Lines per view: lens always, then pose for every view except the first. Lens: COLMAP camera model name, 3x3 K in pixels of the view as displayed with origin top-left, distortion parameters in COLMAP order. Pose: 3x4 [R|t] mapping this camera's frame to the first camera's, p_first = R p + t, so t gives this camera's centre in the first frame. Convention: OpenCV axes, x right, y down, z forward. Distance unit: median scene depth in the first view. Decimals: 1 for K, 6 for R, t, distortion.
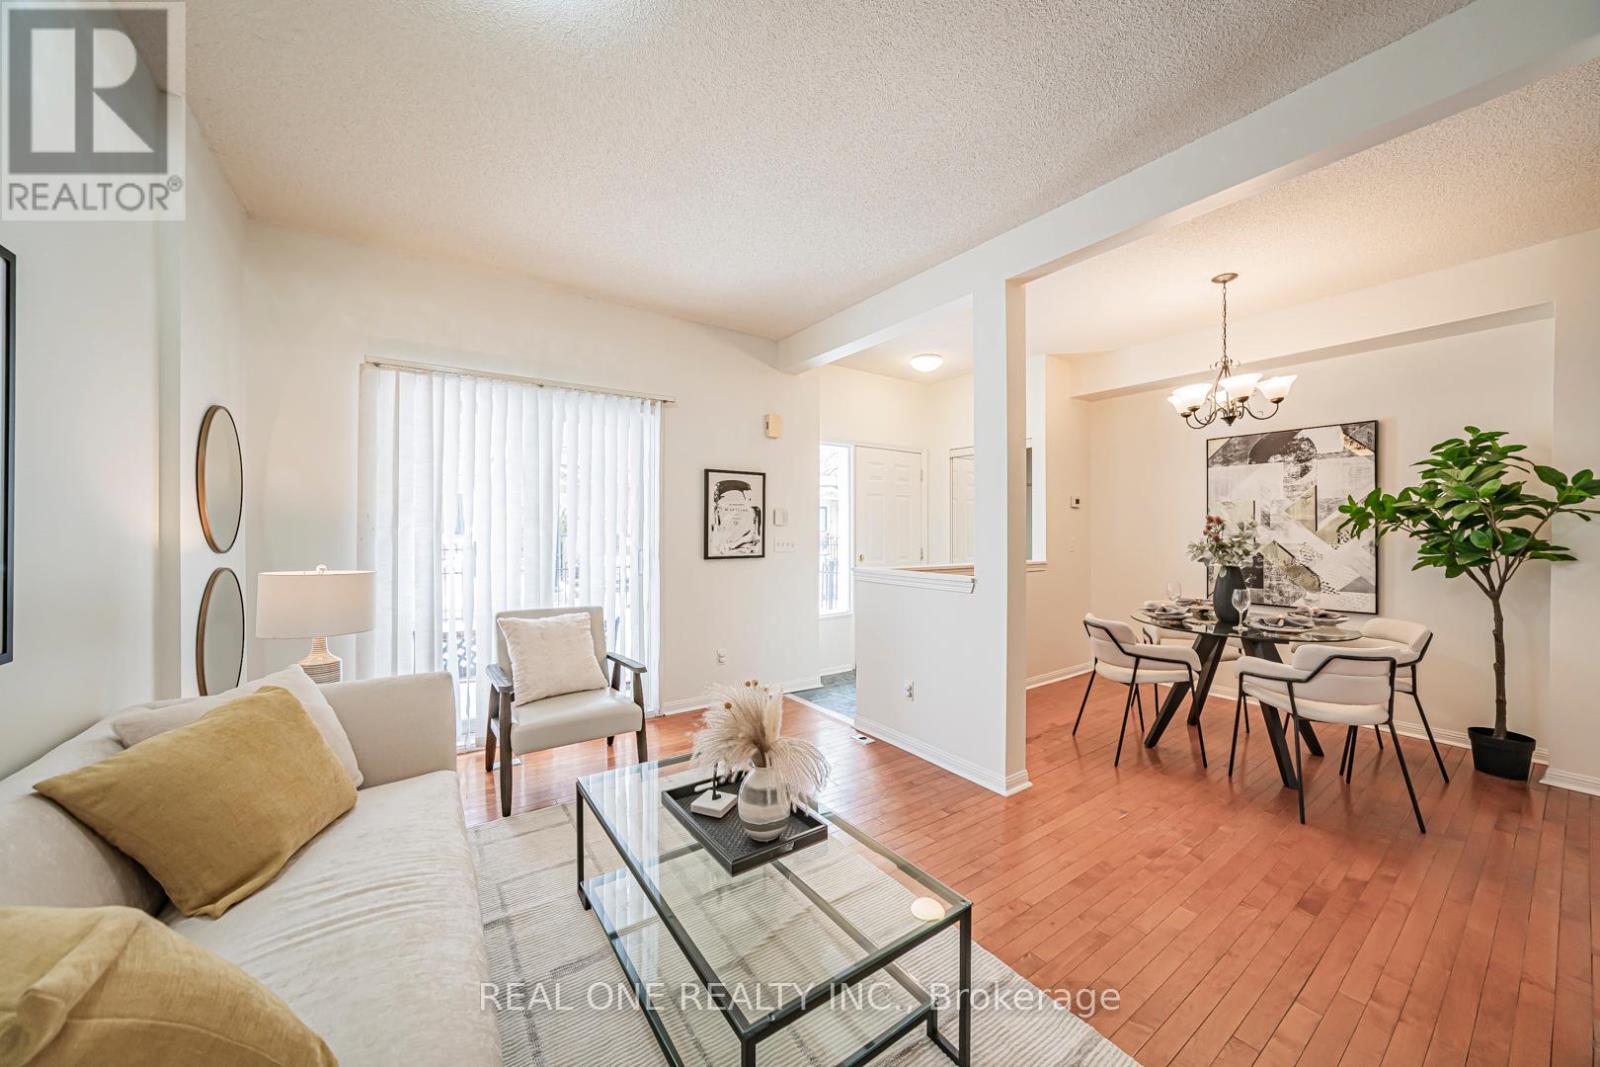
lens RADIAL K [[560.8, 0, 795.6], [0, 560.8, 530.8], [0, 0, 1]] dist [-0.023548, 0.006018]
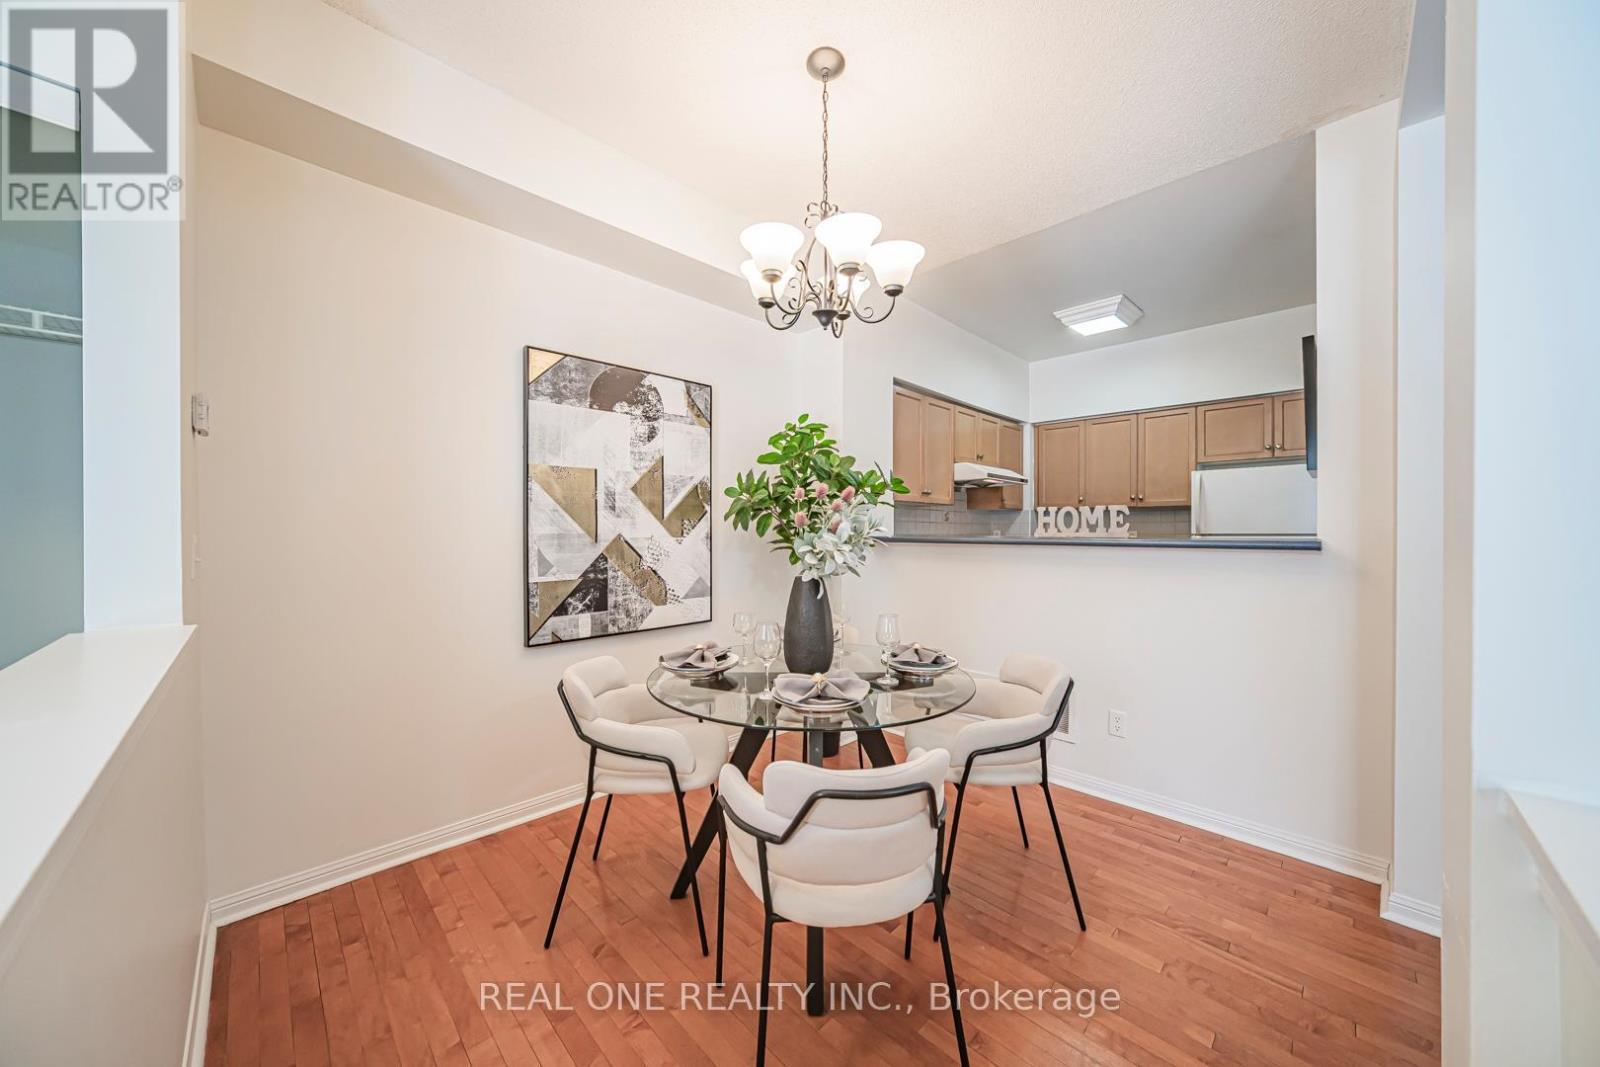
lens RADIAL K [[560.8, 0, 798.8], [0, 560.8, 532.2], [0, 0, 1]] dist [-0.023548, 0.006018]
pose [[-0.170043, -0.003759, 0.985430, 0.188544], [0.001239, 0.999991, 0.004028, 0.013879], [-0.985436, 0.001906, -0.170037, 0.927210]]
